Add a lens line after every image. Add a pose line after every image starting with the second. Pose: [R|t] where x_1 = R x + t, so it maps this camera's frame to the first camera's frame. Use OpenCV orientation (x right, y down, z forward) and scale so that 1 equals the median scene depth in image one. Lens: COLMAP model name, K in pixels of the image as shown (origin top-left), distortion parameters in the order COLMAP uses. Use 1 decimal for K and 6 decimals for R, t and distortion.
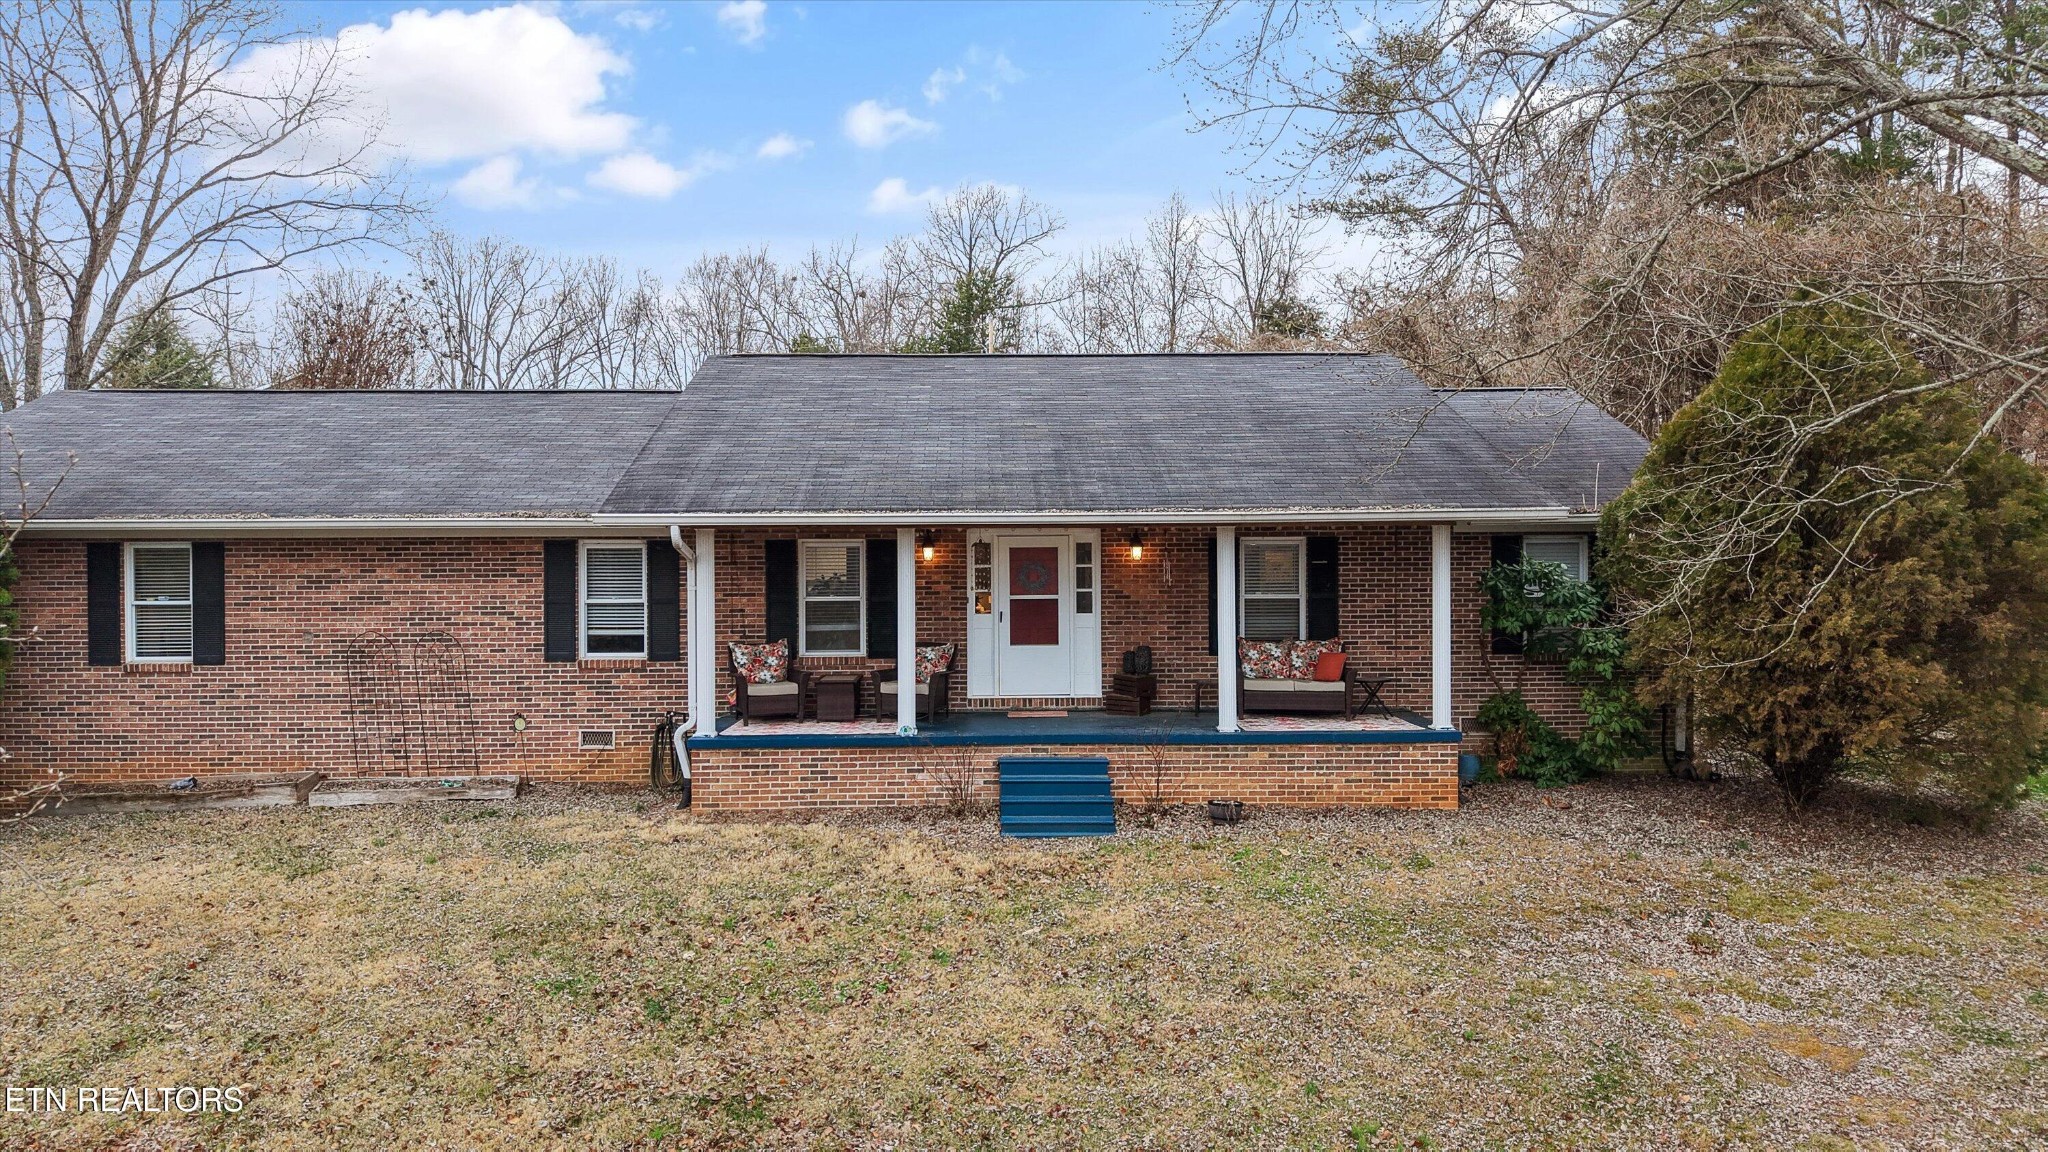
lens RADIAL K [[1401.4, 0, 1024.0], [0, 1401.4, 576.0], [0, 0, 1]] dist [-0.003058, -0.002402]
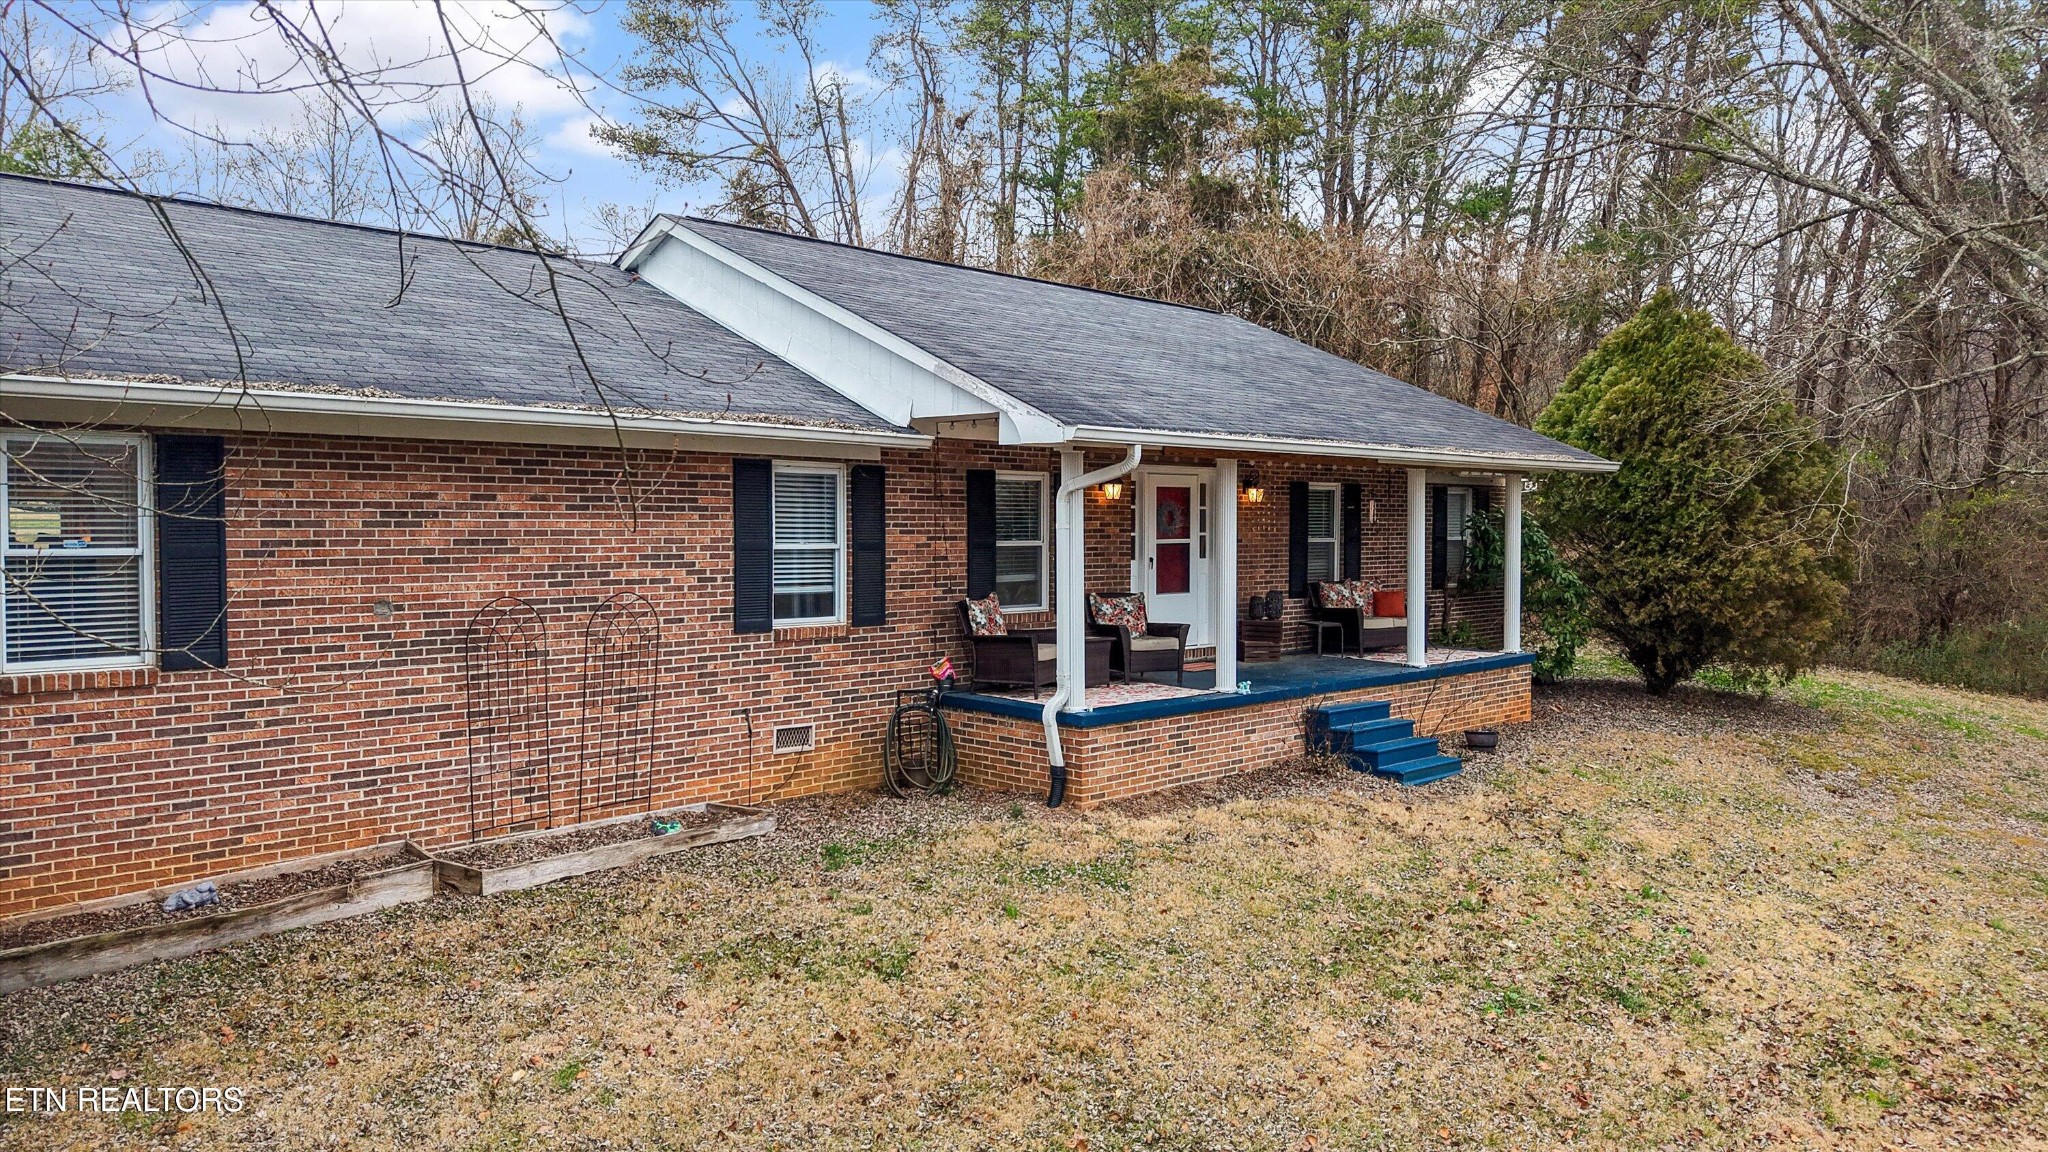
lens RADIAL K [[1426.8, 0, 1024.0], [0, 1426.8, 576.0], [0, 0, 1]] dist [0.025906, -0.003962]
pose [[0.720753, -0.017207, 0.692978, -0.741375], [0.002364, 0.999747, 0.022366, 0.017416], [-0.693188, -0.014483, 0.720612, 0.399865]]
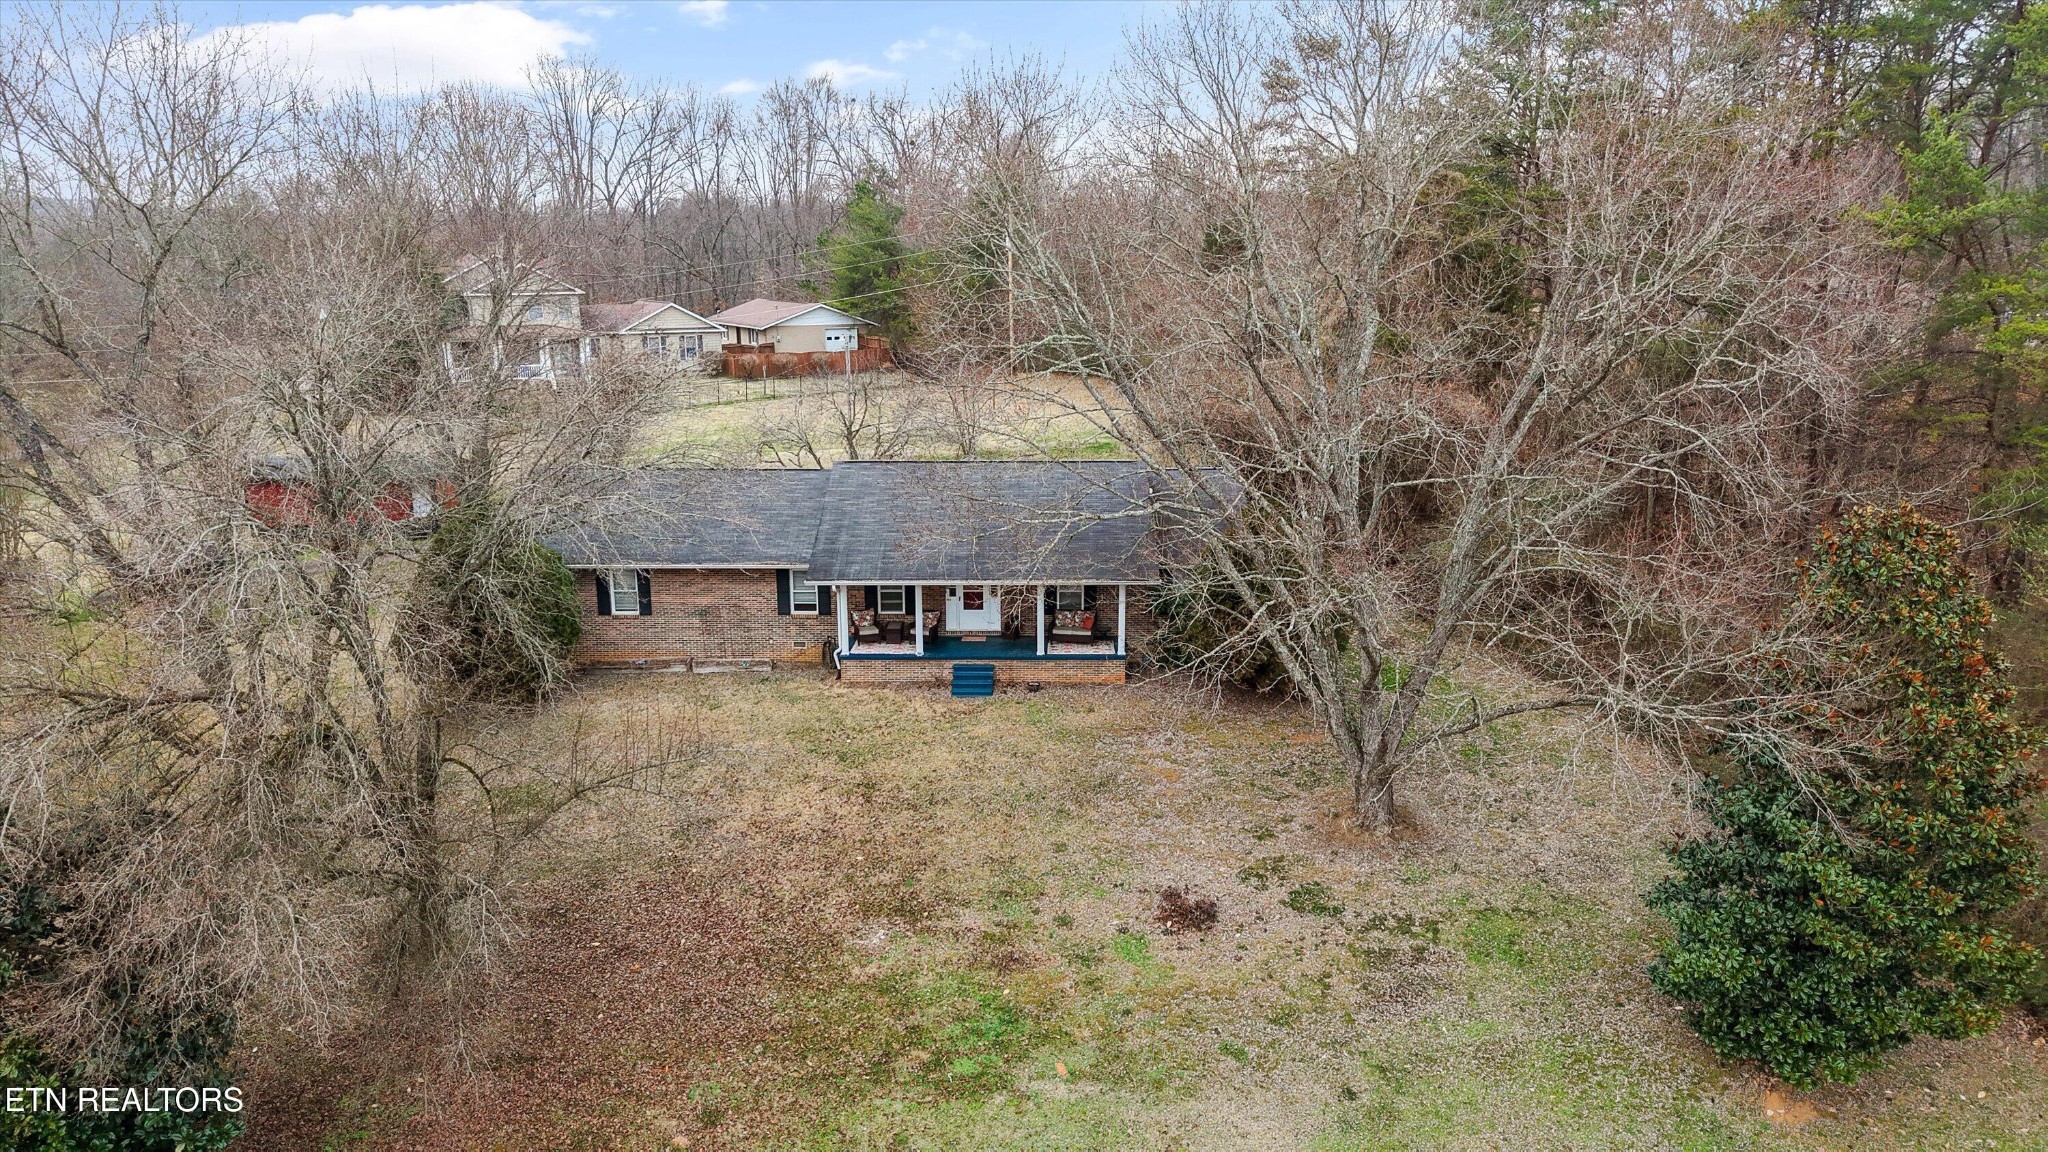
lens RADIAL K [[1426.8, 0, 1024.0], [0, 1426.8, 576.0], [0, 0, 1]] dist [0.025906, -0.003962]
pose [[0.998788, 0.010365, -0.048122, 0.224303], [0.000294, 0.976306, 0.216392, -0.570798], [0.049225, -0.216144, 0.975120, -1.482307]]
